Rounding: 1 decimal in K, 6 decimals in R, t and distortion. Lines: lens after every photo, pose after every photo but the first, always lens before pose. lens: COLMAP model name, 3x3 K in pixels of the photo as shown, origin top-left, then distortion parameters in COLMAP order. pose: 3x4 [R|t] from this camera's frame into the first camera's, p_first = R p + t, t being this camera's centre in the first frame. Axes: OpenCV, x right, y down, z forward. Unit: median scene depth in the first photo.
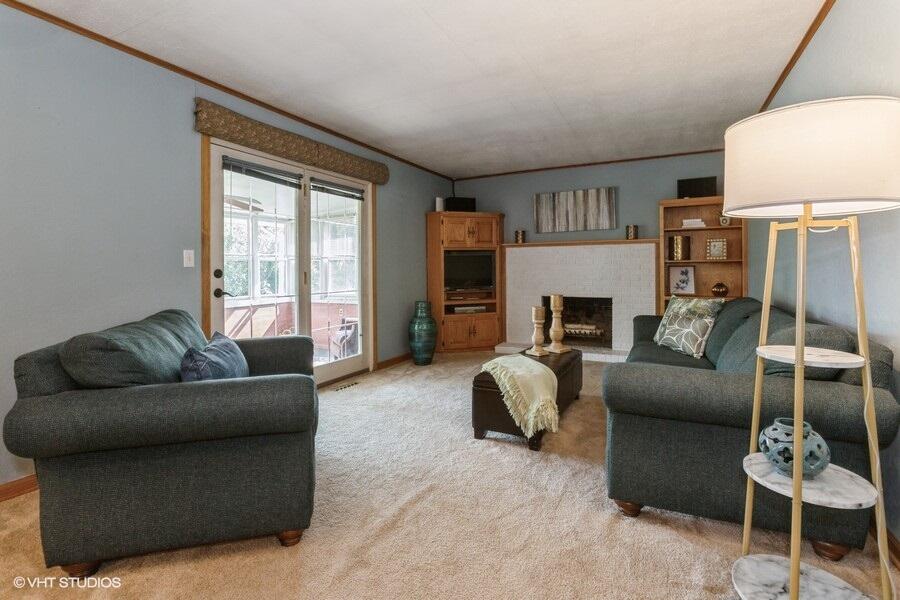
lens RADIAL K [[420.5, 0, 451.8], [0, 420.5, 265.9], [0, 0, 1]] dist [0.020092, 0.001767]
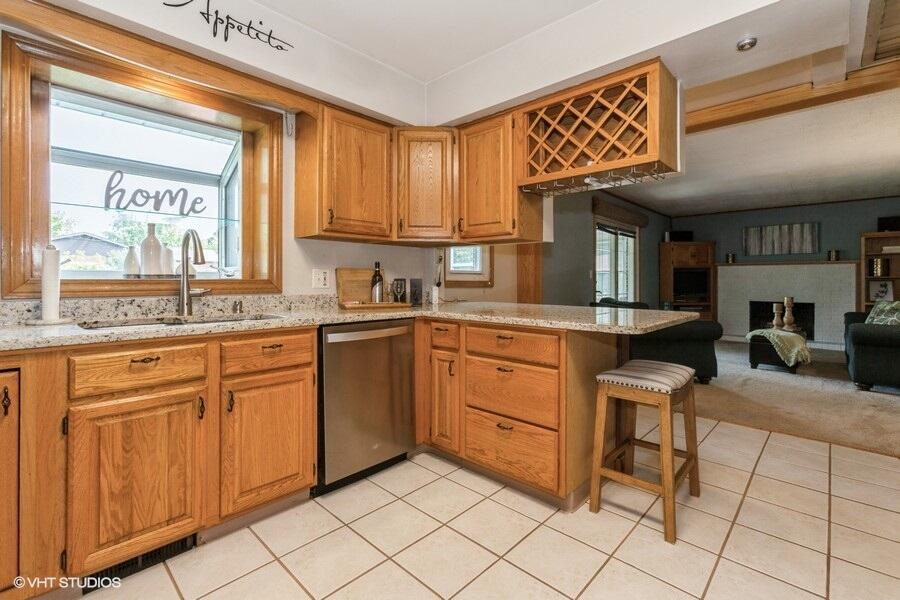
lens RADIAL K [[420.5, 0, 438.1], [0, 420.5, 280.4], [0, 0, 1]] dist [0.020092, 0.001767]
pose [[0.963878, 0.010900, -0.266120, -0.447332], [-0.009901, 0.999938, 0.005095, 0.006774], [0.266159, -0.002276, 0.963926, -0.692235]]
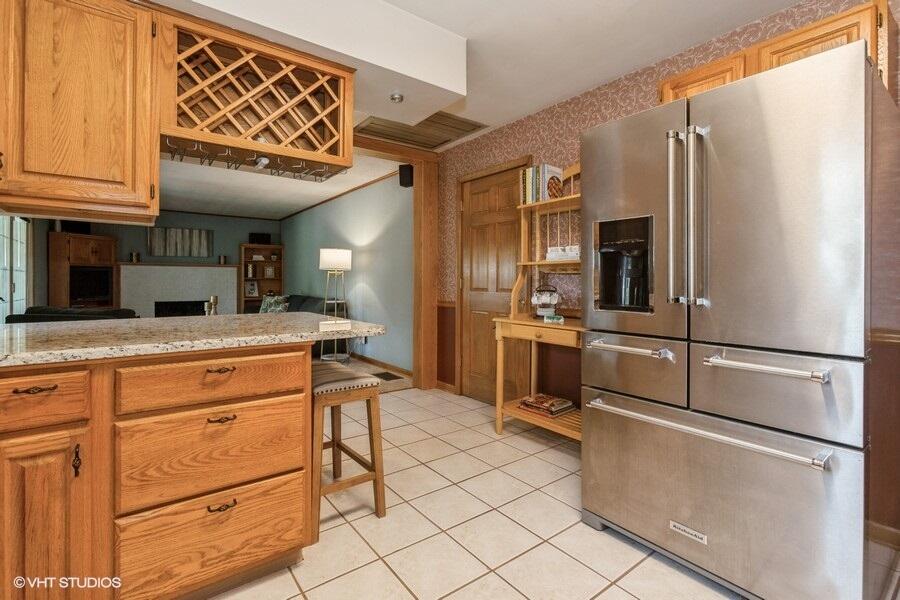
lens RADIAL K [[420.5, 0, 451.5], [0, 420.5, 281.4], [0, 0, 1]] dist [0.020092, 0.001767]
pose [[0.428918, 0.009961, 0.903289, -0.690069], [-0.007576, 0.999944, -0.007429, 0.008408], [-0.903312, -0.003657, 0.428969, -0.517898]]
